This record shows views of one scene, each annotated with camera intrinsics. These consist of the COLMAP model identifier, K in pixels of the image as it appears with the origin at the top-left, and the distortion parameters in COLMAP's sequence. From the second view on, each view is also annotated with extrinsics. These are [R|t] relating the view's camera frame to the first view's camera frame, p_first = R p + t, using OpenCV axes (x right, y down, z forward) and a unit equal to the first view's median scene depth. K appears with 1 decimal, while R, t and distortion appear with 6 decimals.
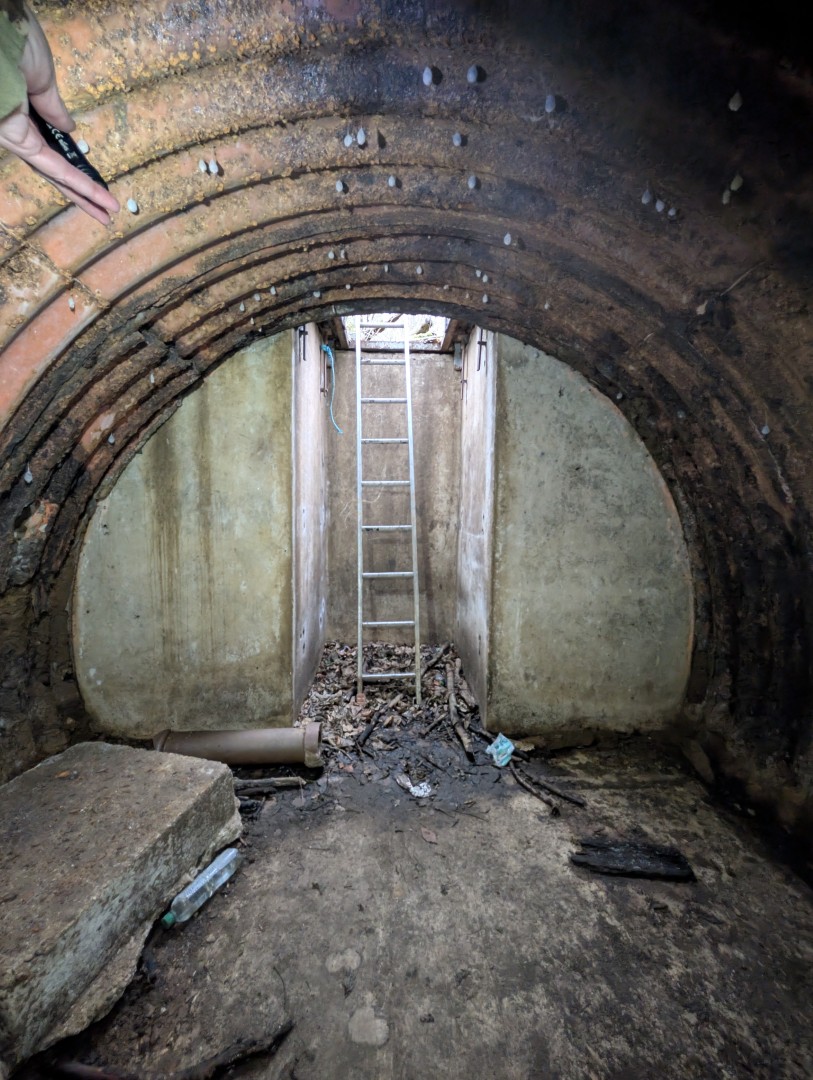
lens RADIAL K [[406.6, 0, 407.8], [0, 406.6, 538.0], [0, 0, 1]] dist [0.000333, 0.000024]
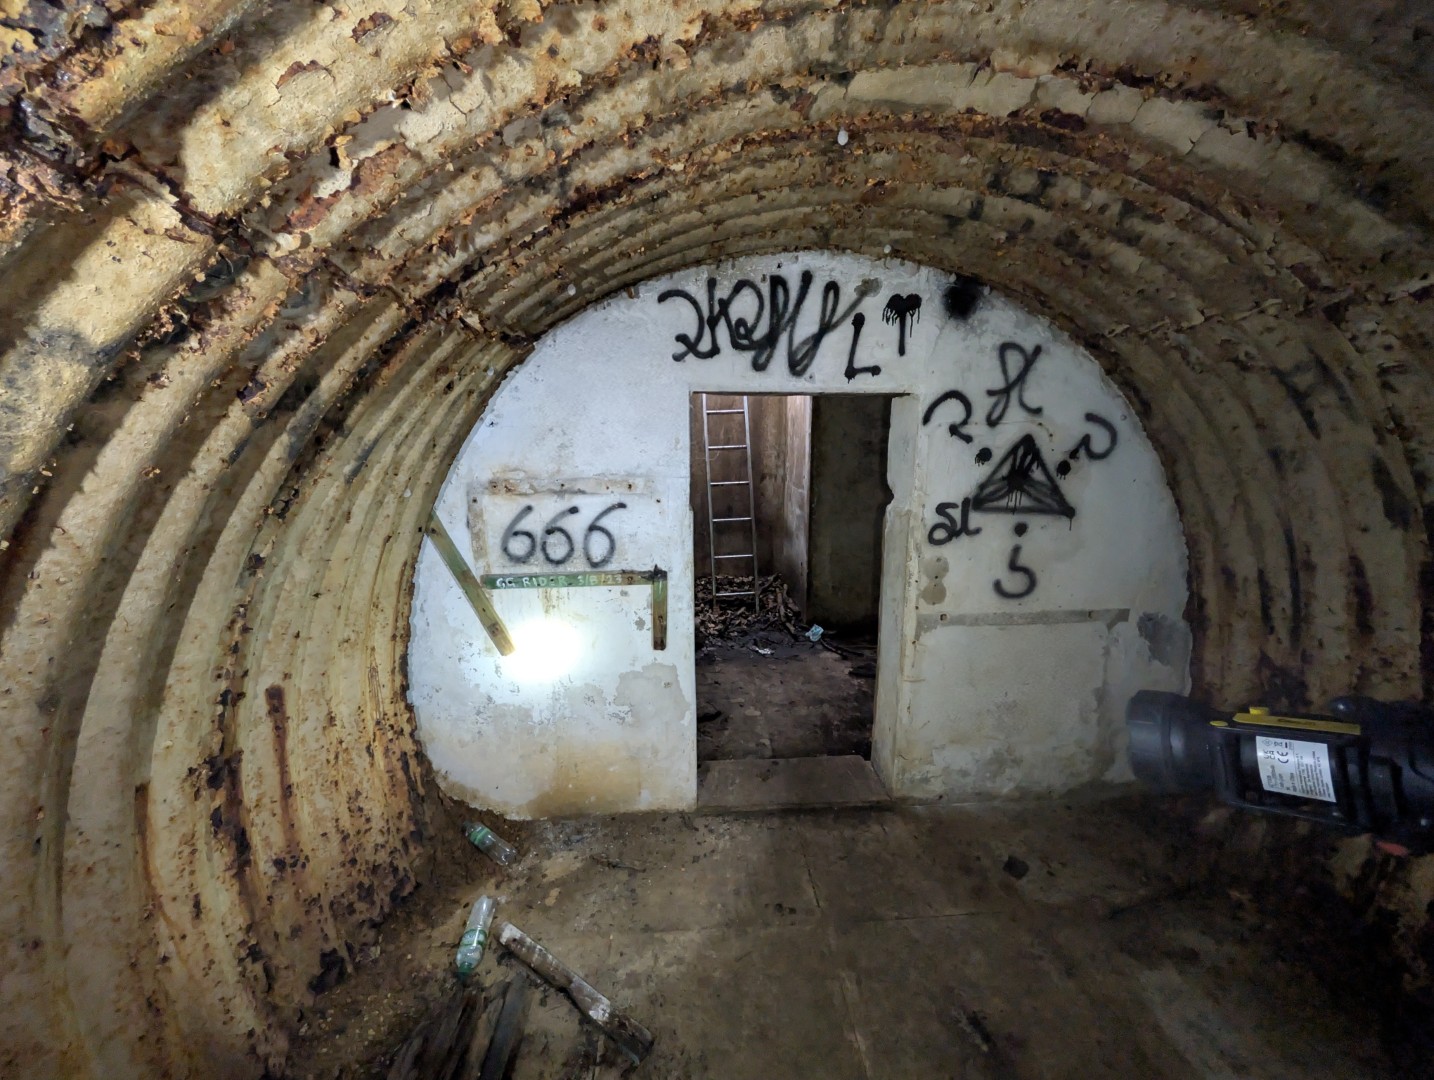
lens RADIAL K [[539.9, 0, 714.1], [0, 539.9, 541.7], [0, 0, 1]] dist [0.000333, 0.000024]
pose [[0.999668, -0.025666, 0.002388, -0.116587], [0.025051, 0.989175, 0.144584, -0.098924], [-0.006073, -0.144476, 0.989490, -0.763013]]
